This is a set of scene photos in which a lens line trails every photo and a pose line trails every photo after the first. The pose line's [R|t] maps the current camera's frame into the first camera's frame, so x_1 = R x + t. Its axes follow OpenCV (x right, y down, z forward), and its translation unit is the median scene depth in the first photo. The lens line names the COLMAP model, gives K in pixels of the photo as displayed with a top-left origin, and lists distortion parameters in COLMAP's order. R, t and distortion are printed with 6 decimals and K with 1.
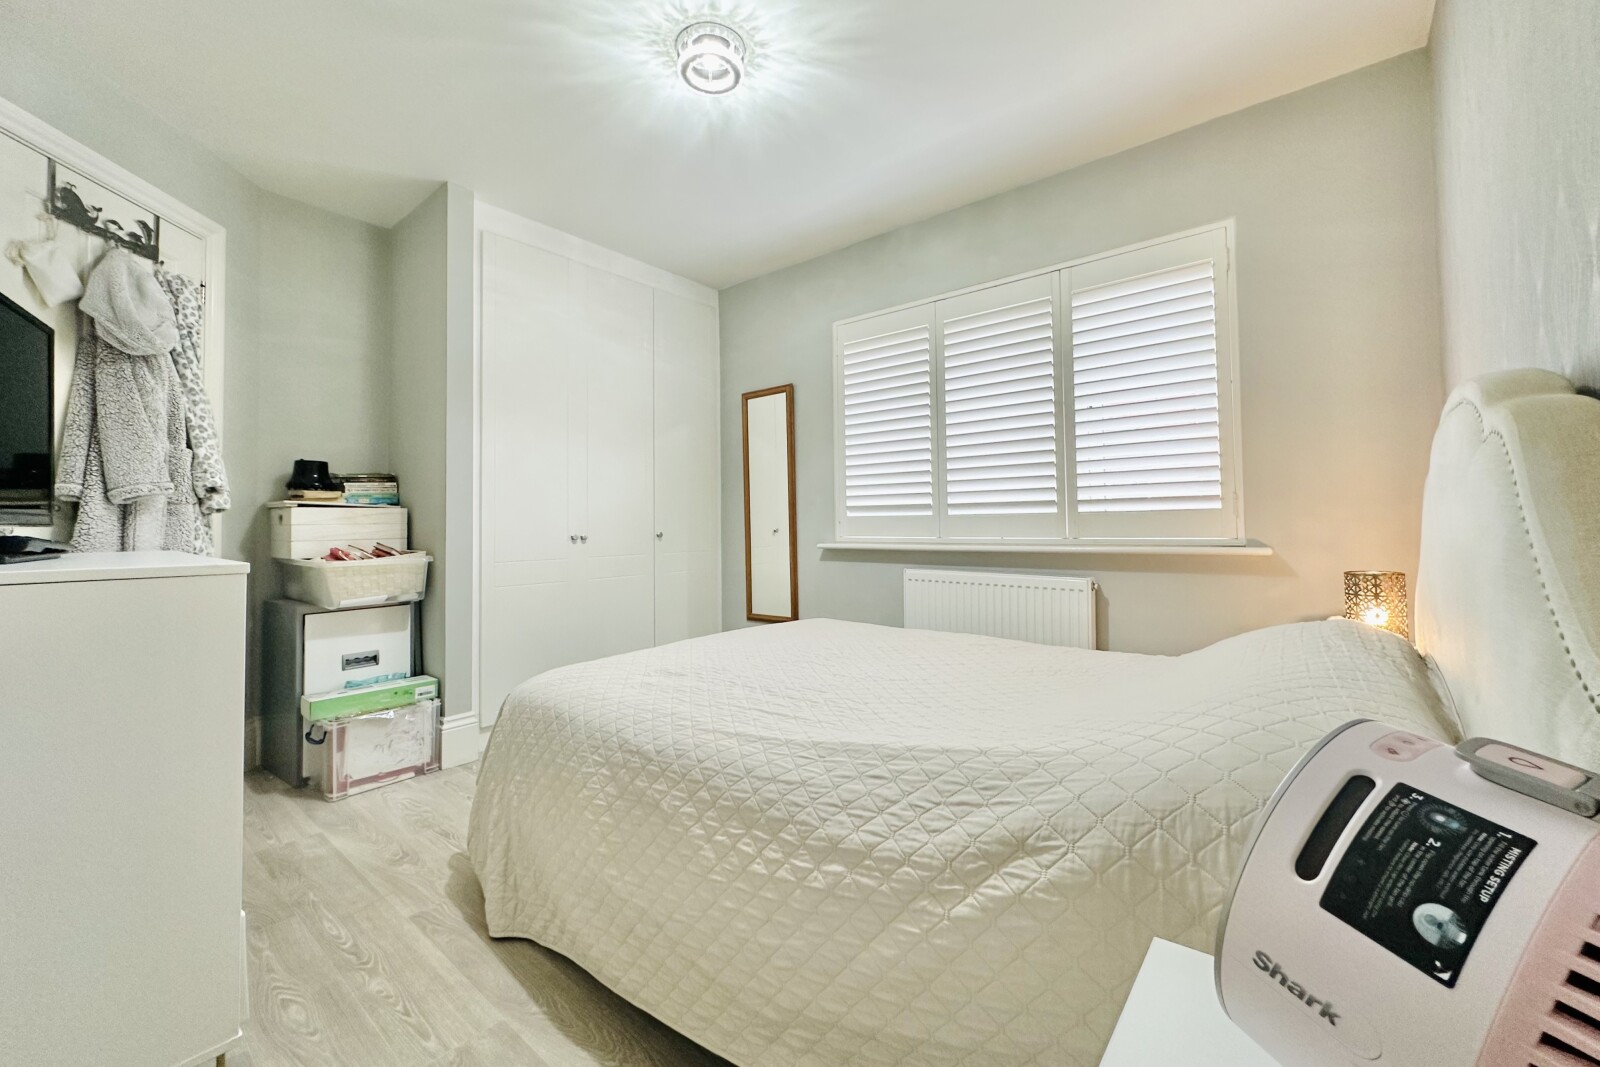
lens RADIAL K [[642.3, 0, 796.2], [0, 642.3, 508.4], [0, 0, 1]] dist [-0.000514, 0.000012]
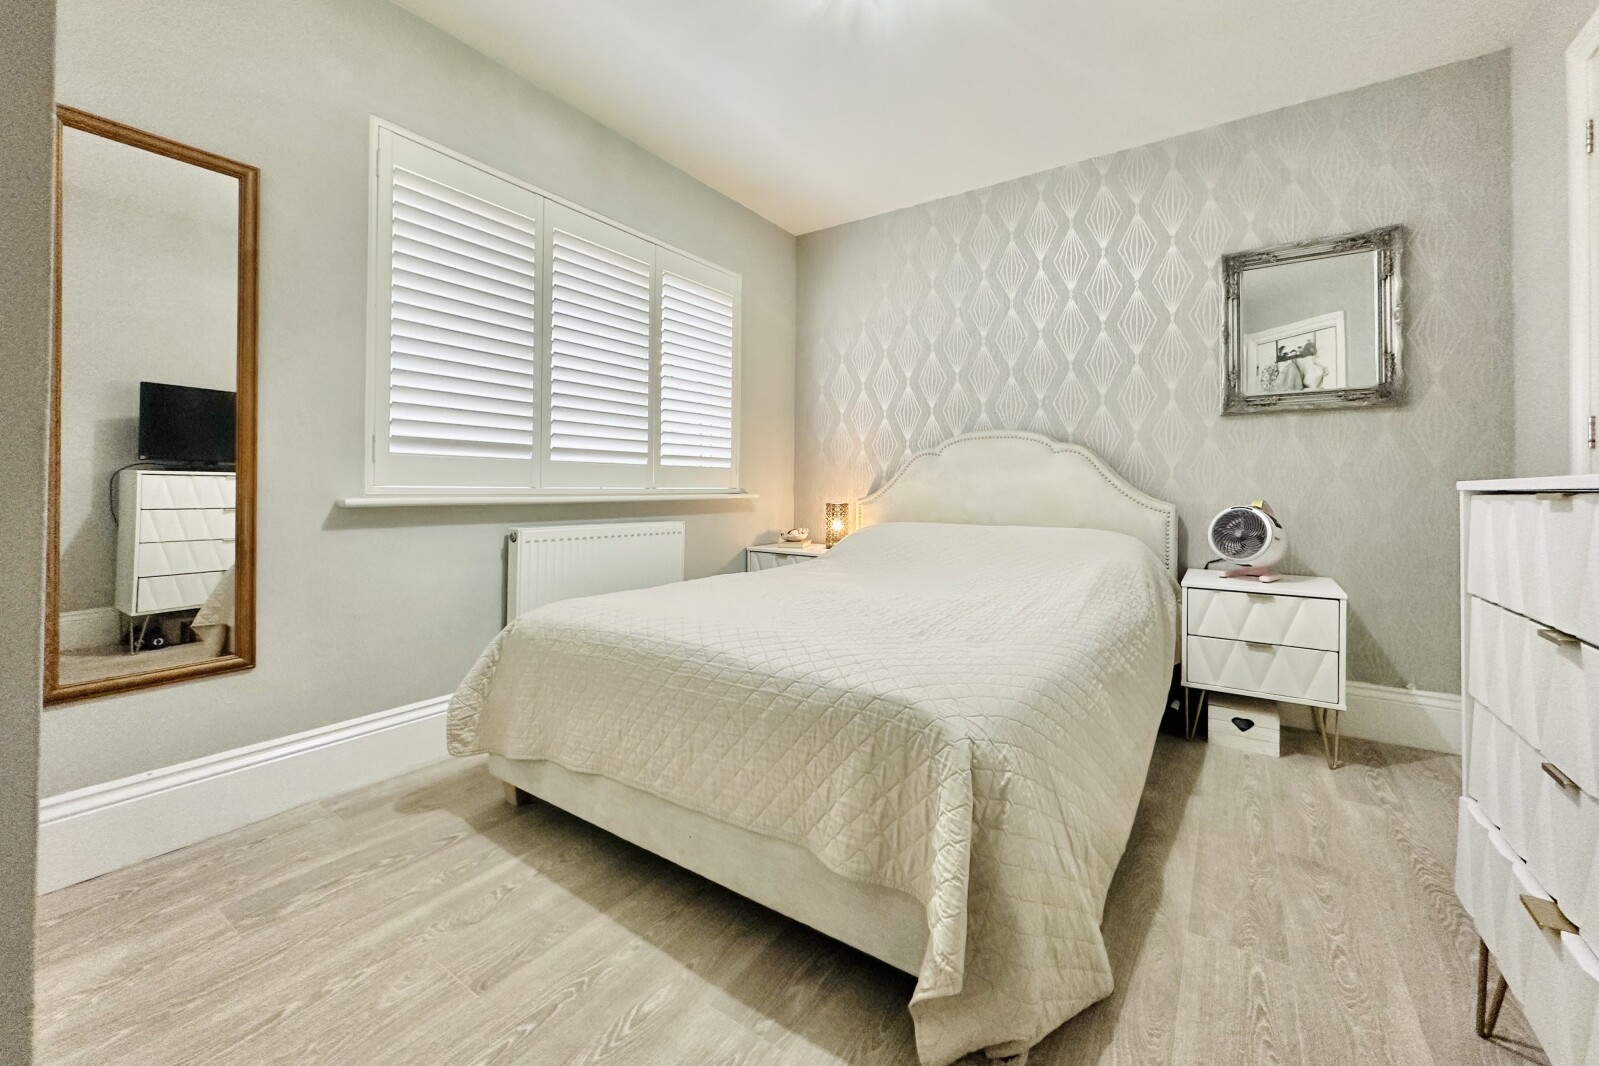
lens RADIAL K [[635.5, 0, 796.1], [0, 635.5, 487.6], [0, 0, 1]] dist [-0.001070, -0.000066]
pose [[-0.094012, 0.010016, 0.995521, -0.715540], [-0.030543, 0.999450, -0.012940, 0.053867], [-0.995102, -0.031623, -0.093655, 0.877007]]
